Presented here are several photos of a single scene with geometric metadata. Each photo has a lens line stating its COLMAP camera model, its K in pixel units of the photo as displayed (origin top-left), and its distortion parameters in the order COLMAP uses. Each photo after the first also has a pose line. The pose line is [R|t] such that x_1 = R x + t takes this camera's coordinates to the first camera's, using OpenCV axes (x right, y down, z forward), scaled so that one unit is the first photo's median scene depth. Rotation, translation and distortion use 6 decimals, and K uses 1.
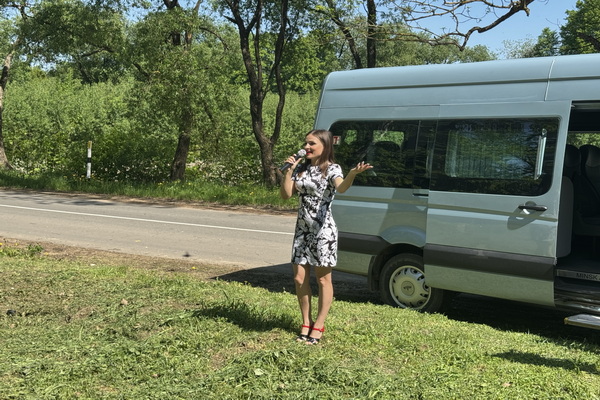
lens RADIAL K [[821.1, 0, 297.3], [0, 821.1, 189.7], [0, 0, 1]] dist [0.156625, -0.152108]
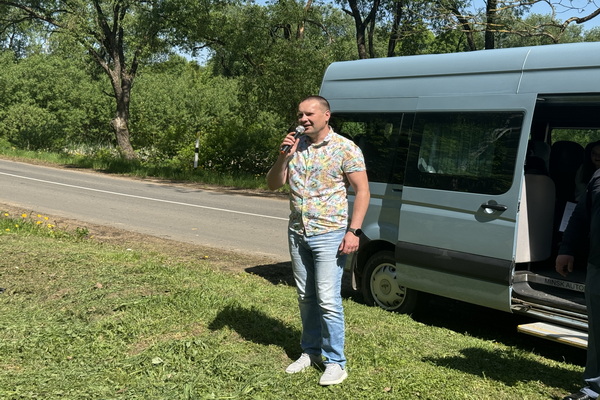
lens RADIAL K [[821.1, 0, 297.3], [0, 821.1, 189.7], [0, 0, 1]] dist [0.156625, -0.152108]
pose [[0.985295, 0.032422, -0.167759, 0.189345], [-0.031312, 0.999467, 0.009264, 0.000333], [0.167970, -0.003875, 0.985785, 0.031589]]
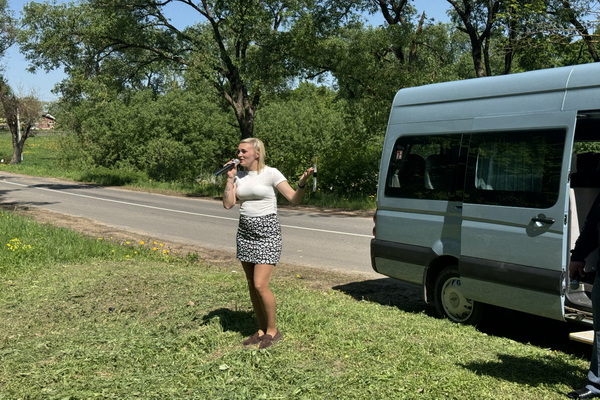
lens RADIAL K [[819.9, 0, 301.0], [0, 819.9, 190.1], [0, 0, 1]] dist [0.150293, -0.045601]
pose [[0.947724, -0.012537, -0.318845, 0.279031], [0.008149, 0.999853, -0.015092, -0.001156], [0.318987, 0.011704, 0.947687, -0.021086]]
